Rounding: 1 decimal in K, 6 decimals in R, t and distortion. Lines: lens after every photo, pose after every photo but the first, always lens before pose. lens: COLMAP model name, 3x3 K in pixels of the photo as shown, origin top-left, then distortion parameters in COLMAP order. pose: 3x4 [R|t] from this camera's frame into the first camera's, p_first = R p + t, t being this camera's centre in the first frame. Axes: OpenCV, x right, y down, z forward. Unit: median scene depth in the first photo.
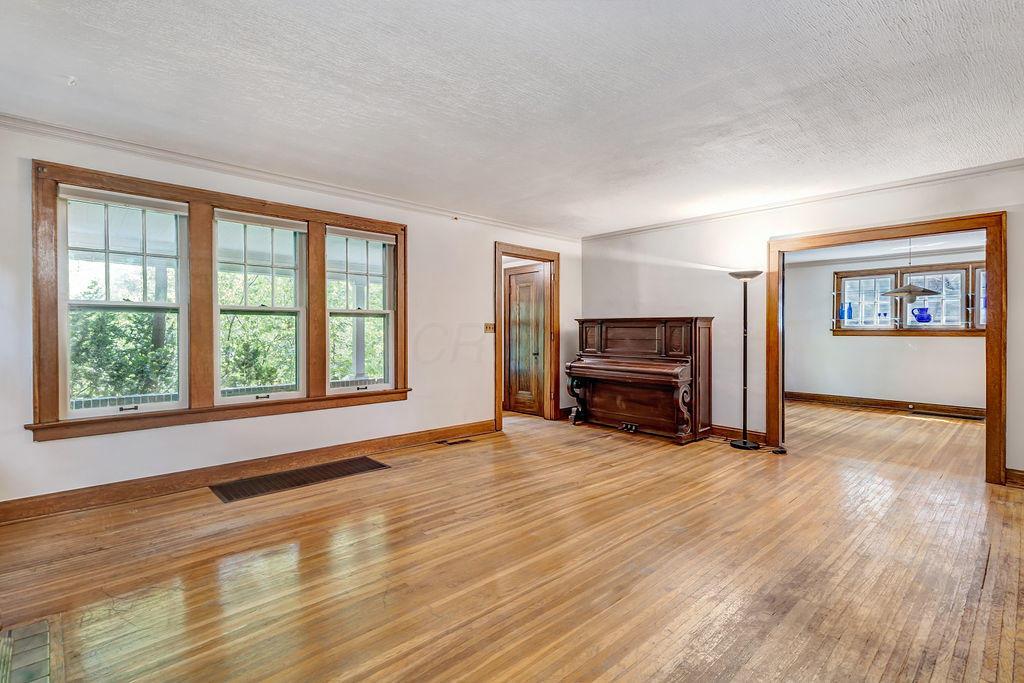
lens RADIAL K [[477.7, 0, 512.0], [0, 477.7, 341.5], [0, 0, 1]] dist [0.002648, -0.000753]
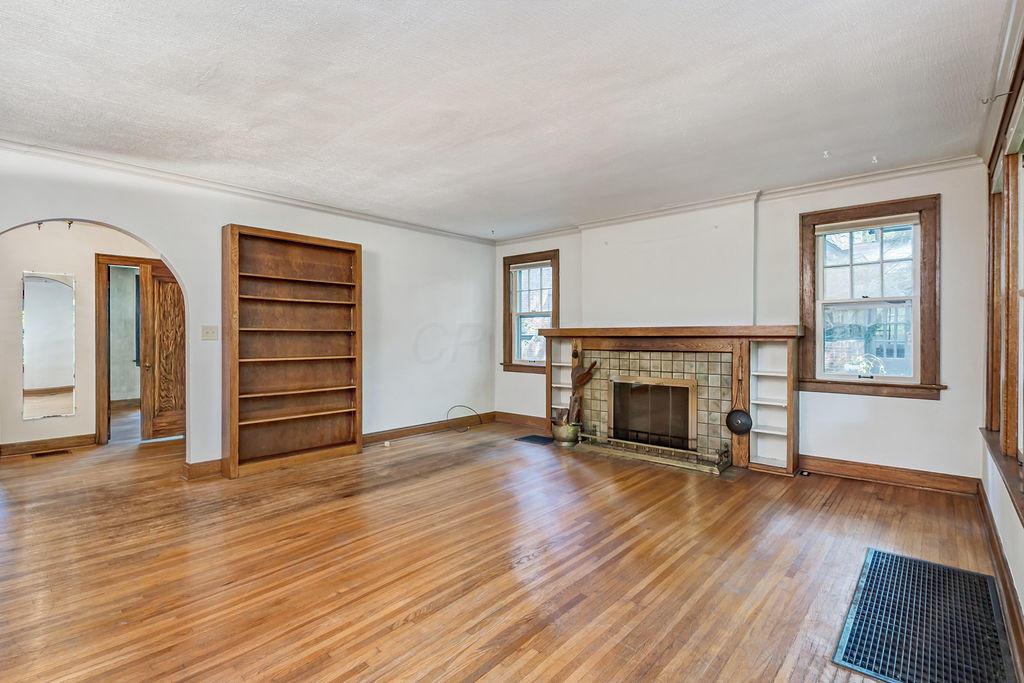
lens RADIAL K [[477.7, 0, 512.0], [0, 477.7, 341.5], [0, 0, 1]] dist [0.002648, -0.000753]
pose [[-0.996041, -0.000128, -0.088897, 0.068353], [-0.002576, 0.999621, 0.027420, -0.028898], [0.088860, 0.027540, -0.995663, 1.574550]]
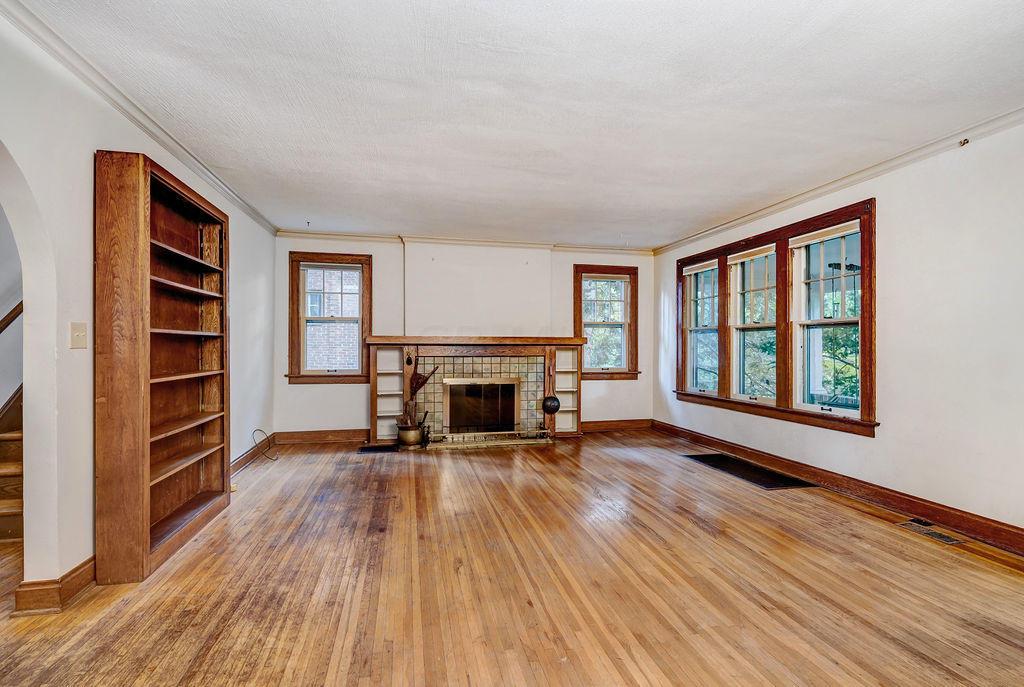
lens RADIAL K [[485.2, 0, 508.8], [0, 485.2, 347.3], [0, 0, 1]] dist [0.002845, -0.000147]
pose [[-0.515827, 0.000314, -0.856693, 0.925576], [-0.018403, 0.999765, 0.011447, -0.017512], [0.856495, 0.021670, -0.515700, 1.200584]]
